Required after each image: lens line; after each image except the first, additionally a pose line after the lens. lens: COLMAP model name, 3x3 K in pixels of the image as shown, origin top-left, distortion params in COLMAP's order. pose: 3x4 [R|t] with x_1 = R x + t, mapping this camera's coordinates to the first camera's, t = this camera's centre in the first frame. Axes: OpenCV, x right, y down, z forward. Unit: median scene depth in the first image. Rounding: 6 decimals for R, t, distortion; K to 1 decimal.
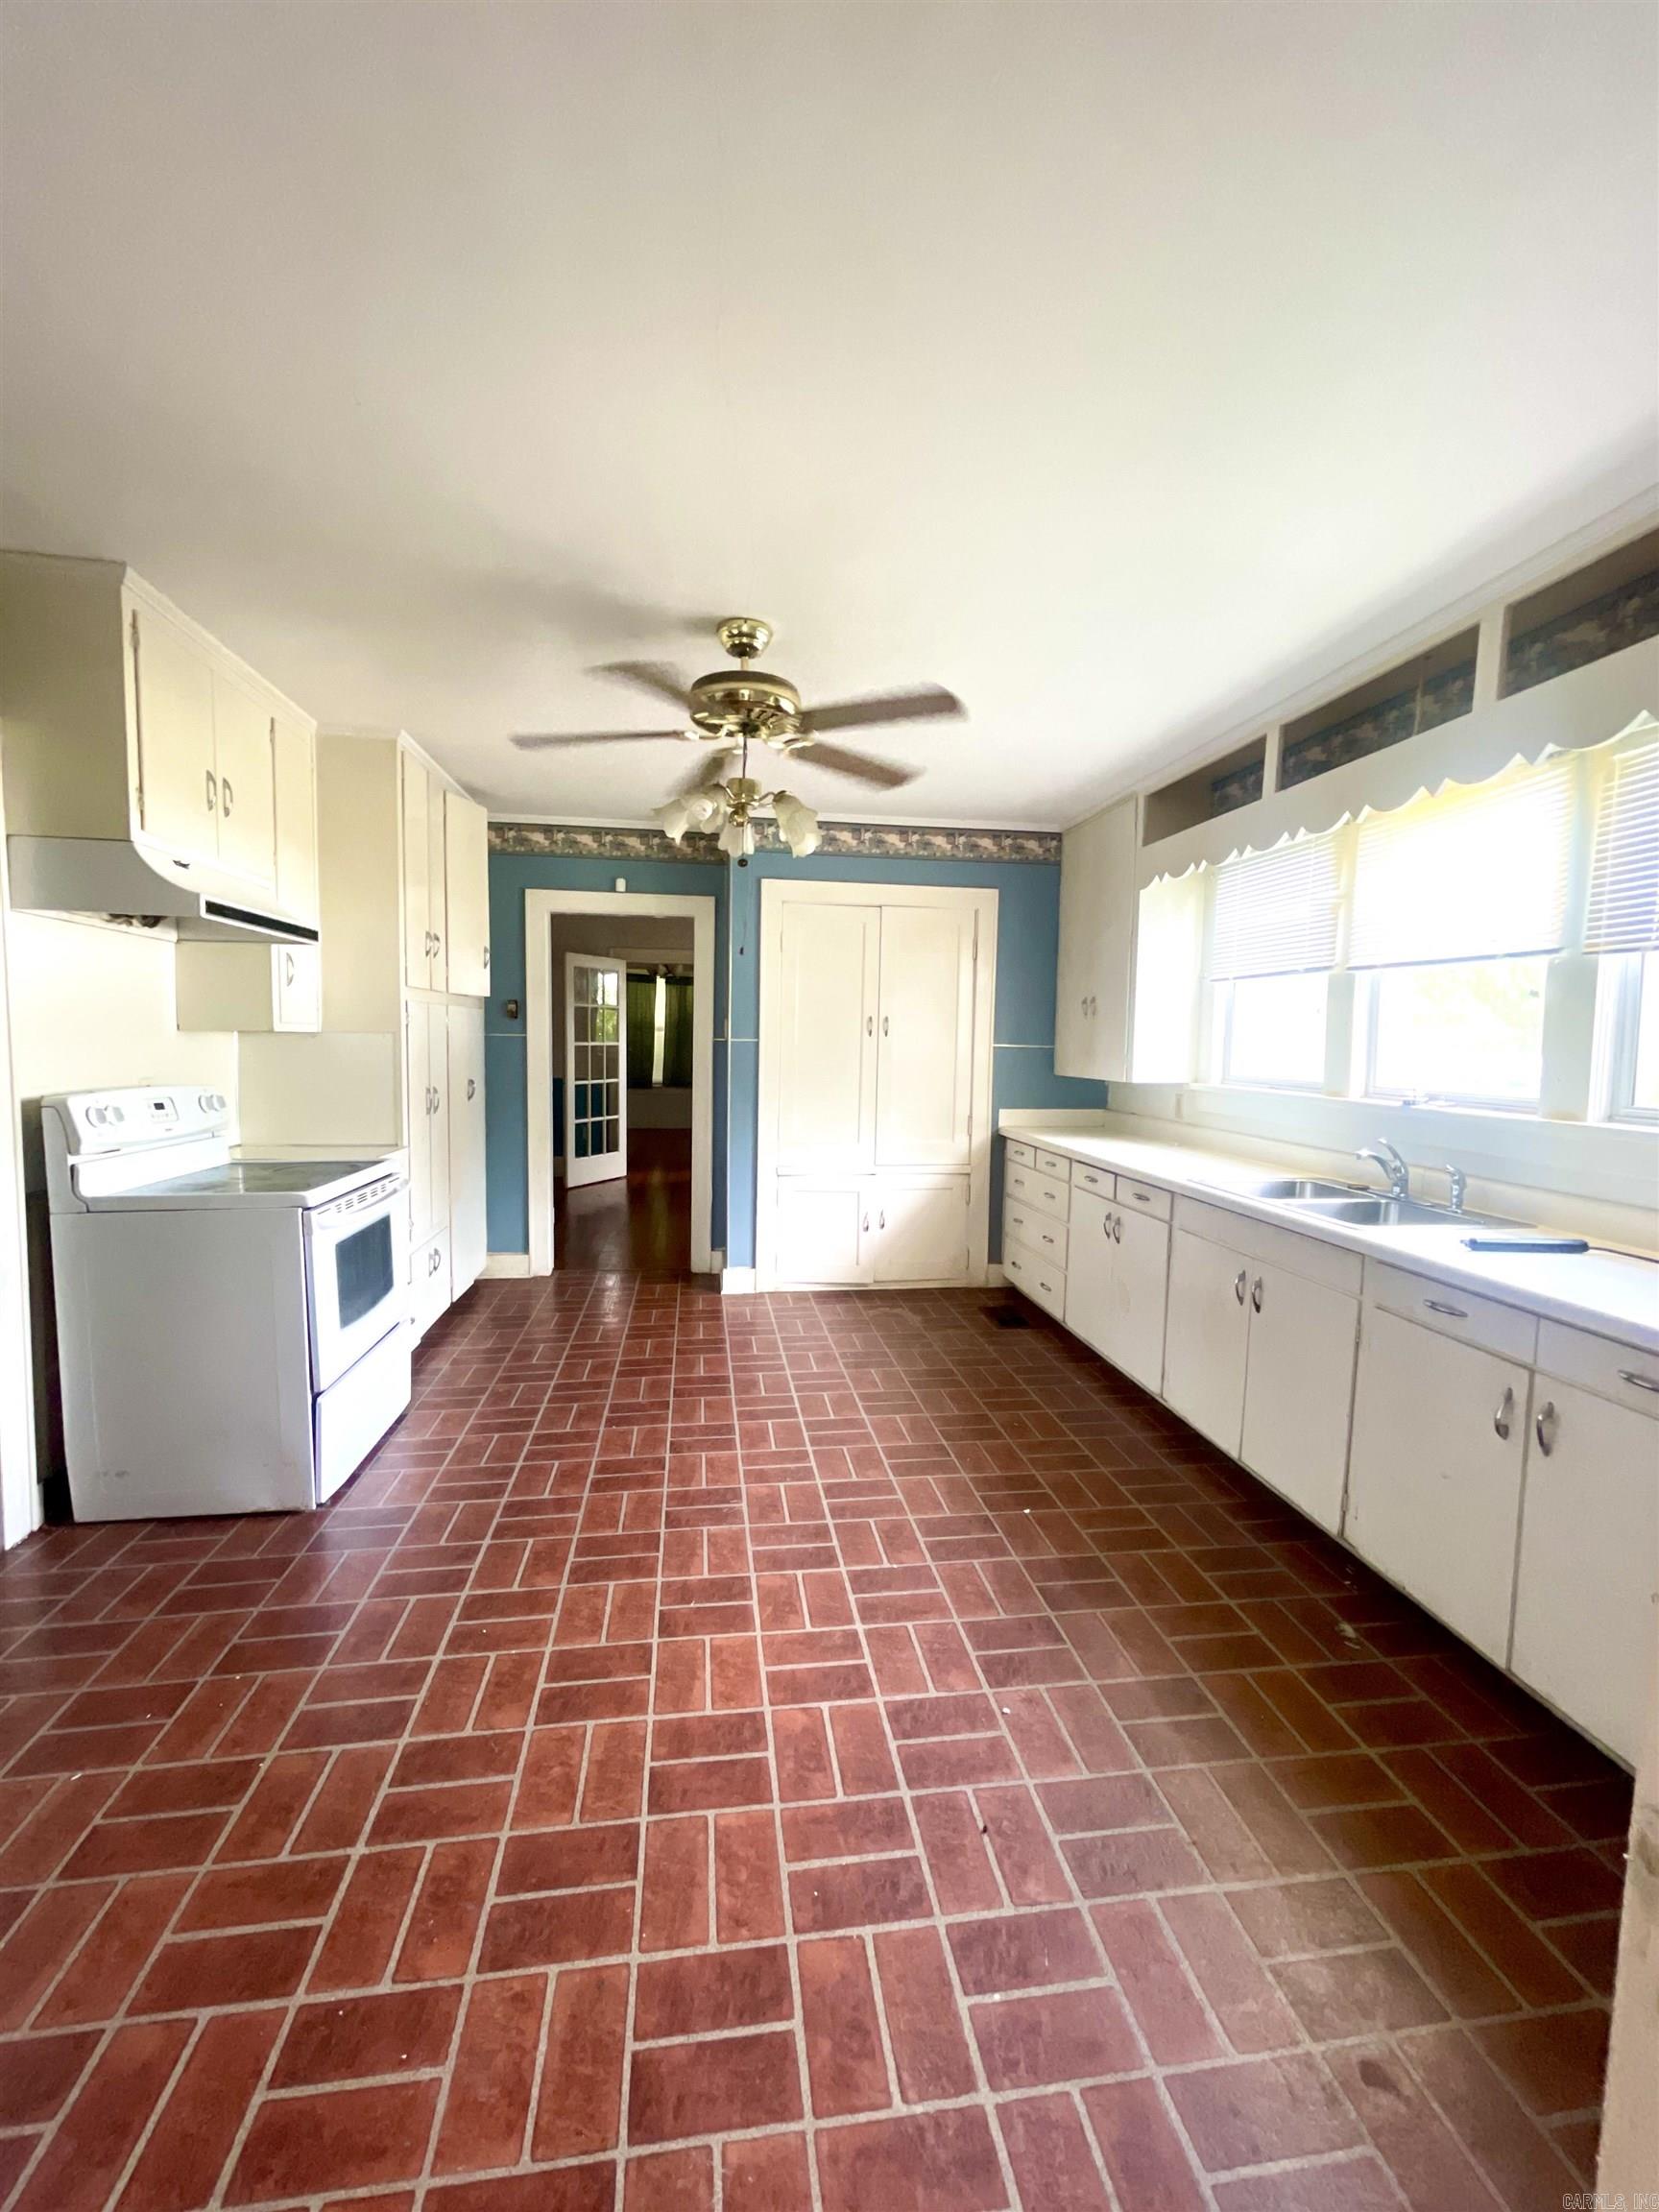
lens RADIAL K [[898.6, 0, 822.8], [0, 898.6, 1106.7], [0, 0, 1]] dist [0.007706, 0.000077]
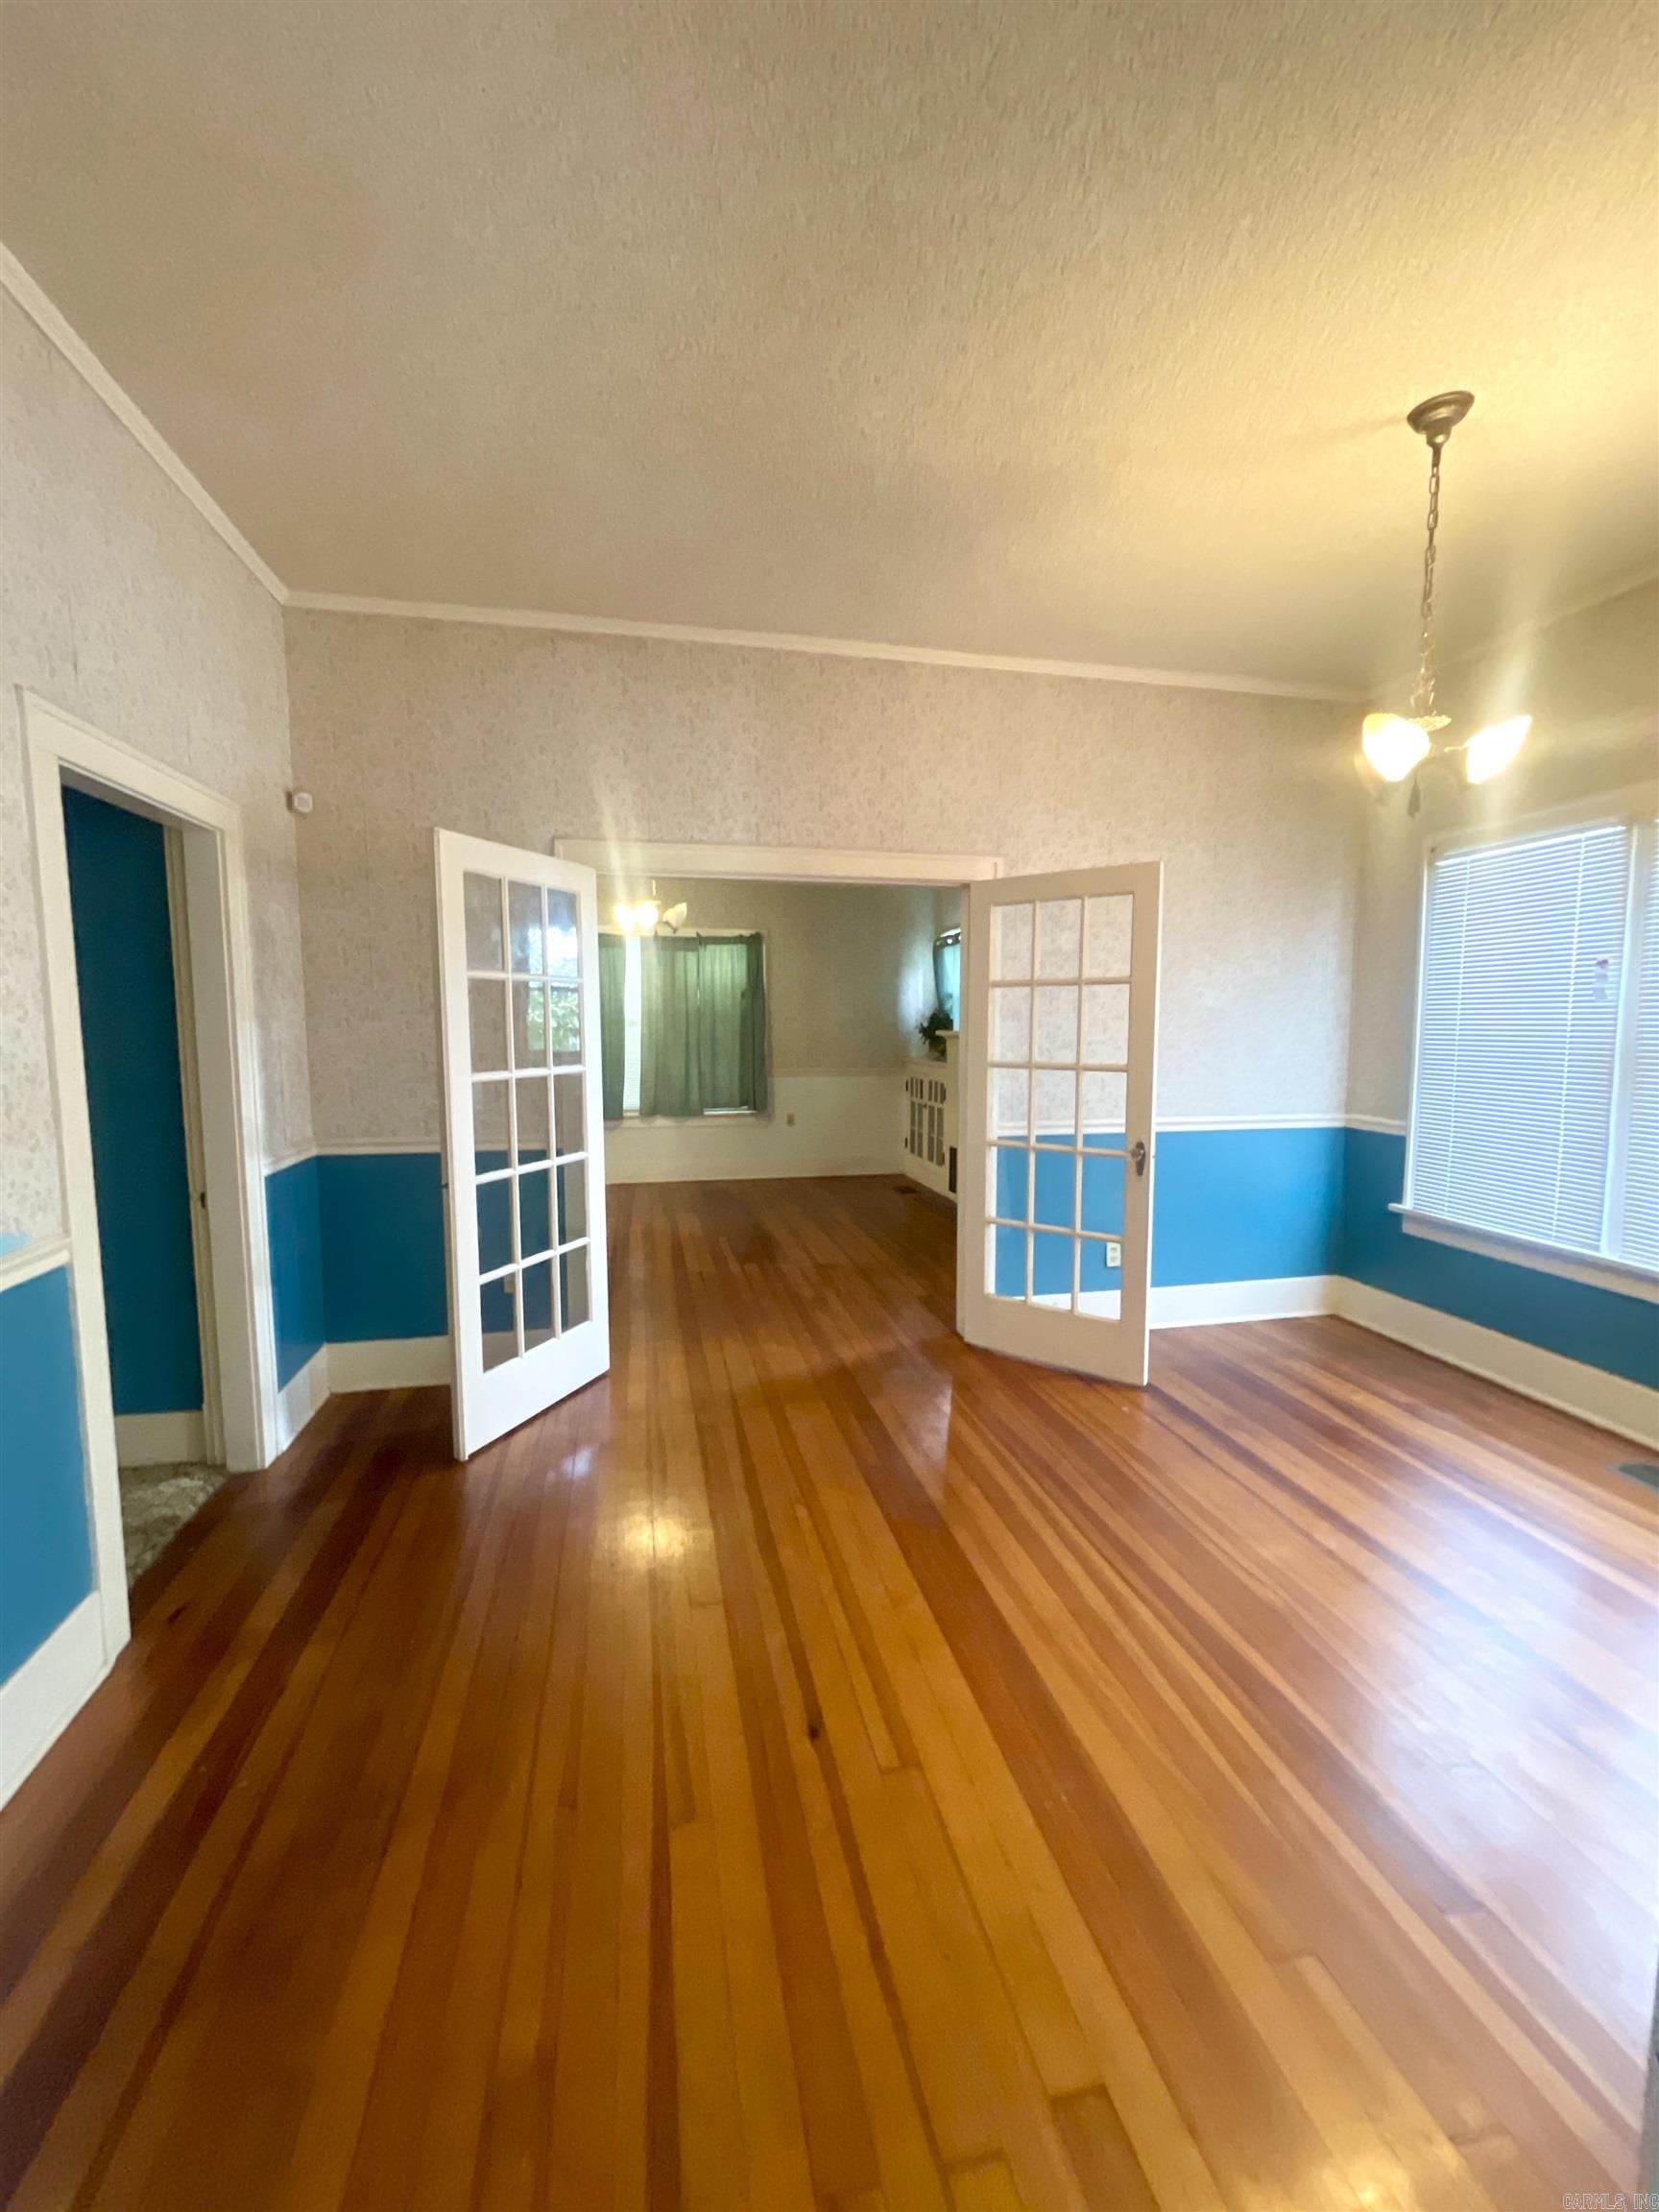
lens RADIAL K [[898.6, 0, 822.8], [0, 898.6, 1106.7], [0, 0, 1]] dist [0.007706, 0.000077]
pose [[0.997628, -0.029598, 0.062152, -0.227017], [0.028625, 0.999454, 0.016489, -0.090665], [-0.062606, -0.014671, 0.997930, 0.915088]]
